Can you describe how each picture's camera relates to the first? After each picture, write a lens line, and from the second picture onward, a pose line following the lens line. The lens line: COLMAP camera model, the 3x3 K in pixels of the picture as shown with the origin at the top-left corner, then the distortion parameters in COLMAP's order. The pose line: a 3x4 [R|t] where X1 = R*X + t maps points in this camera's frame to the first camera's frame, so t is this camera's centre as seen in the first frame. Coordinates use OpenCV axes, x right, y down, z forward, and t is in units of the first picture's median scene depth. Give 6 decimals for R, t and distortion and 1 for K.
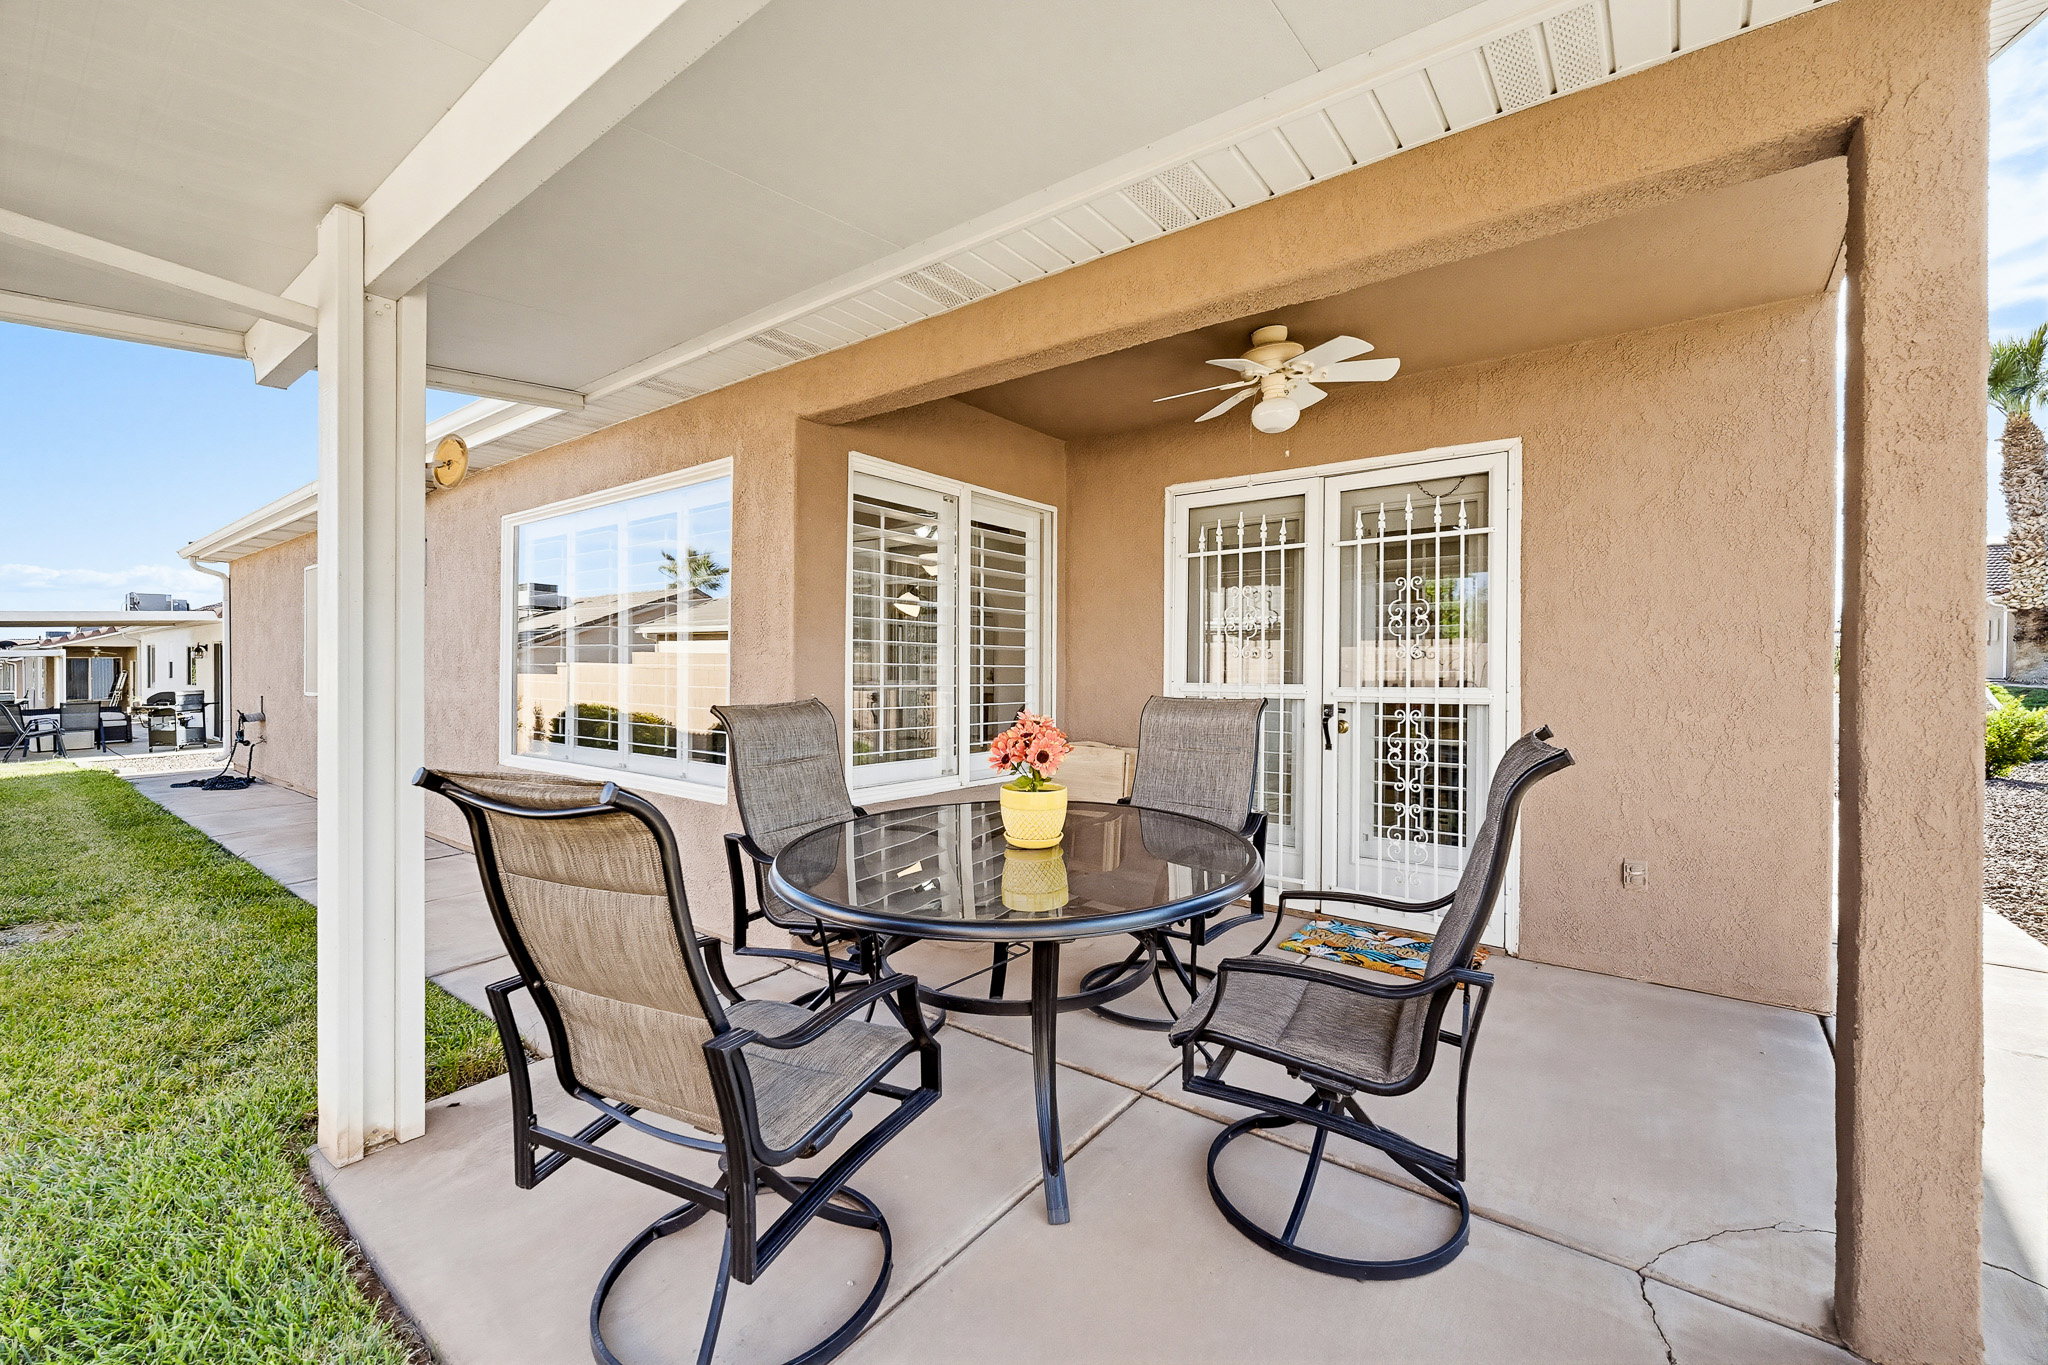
lens RADIAL K [[836.6, 0, 1029.3], [0, 836.6, 675.7], [0, 0, 1]] dist [-0.005165, -0.000140]
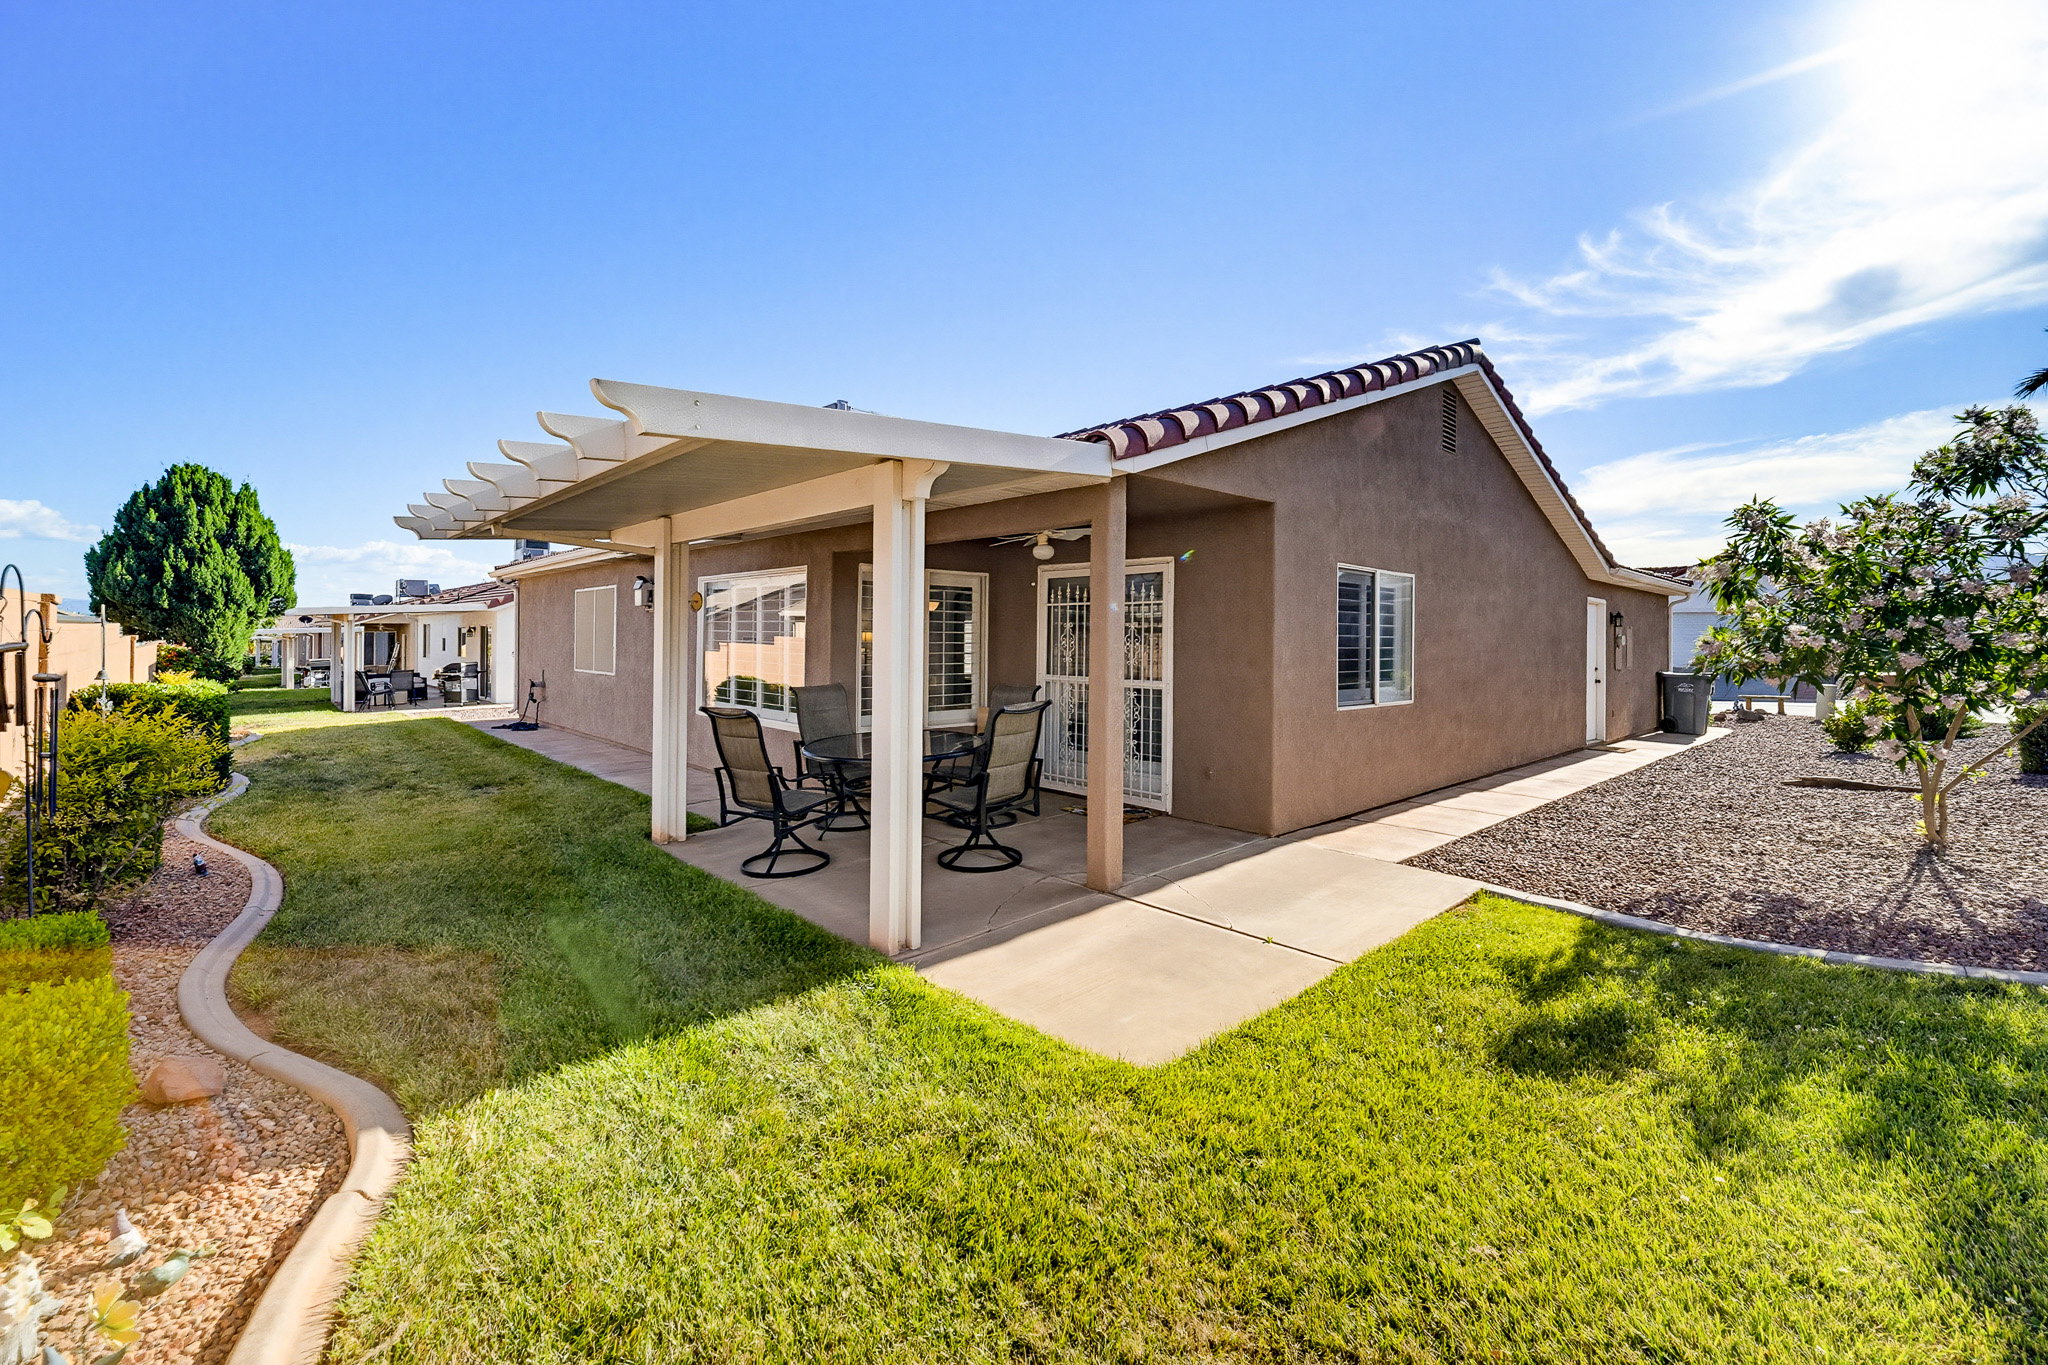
lens RADIAL K [[883.1, 0, 1023.1], [0, 883.1, 639.8], [0, 0, 1]] dist [0.000204, 0.000018]
pose [[0.983580, 0.002481, -0.180454, 0.517063], [-0.002980, 0.999992, -0.002495, -0.066832], [0.180446, 0.002992, 0.983580, -0.963252]]
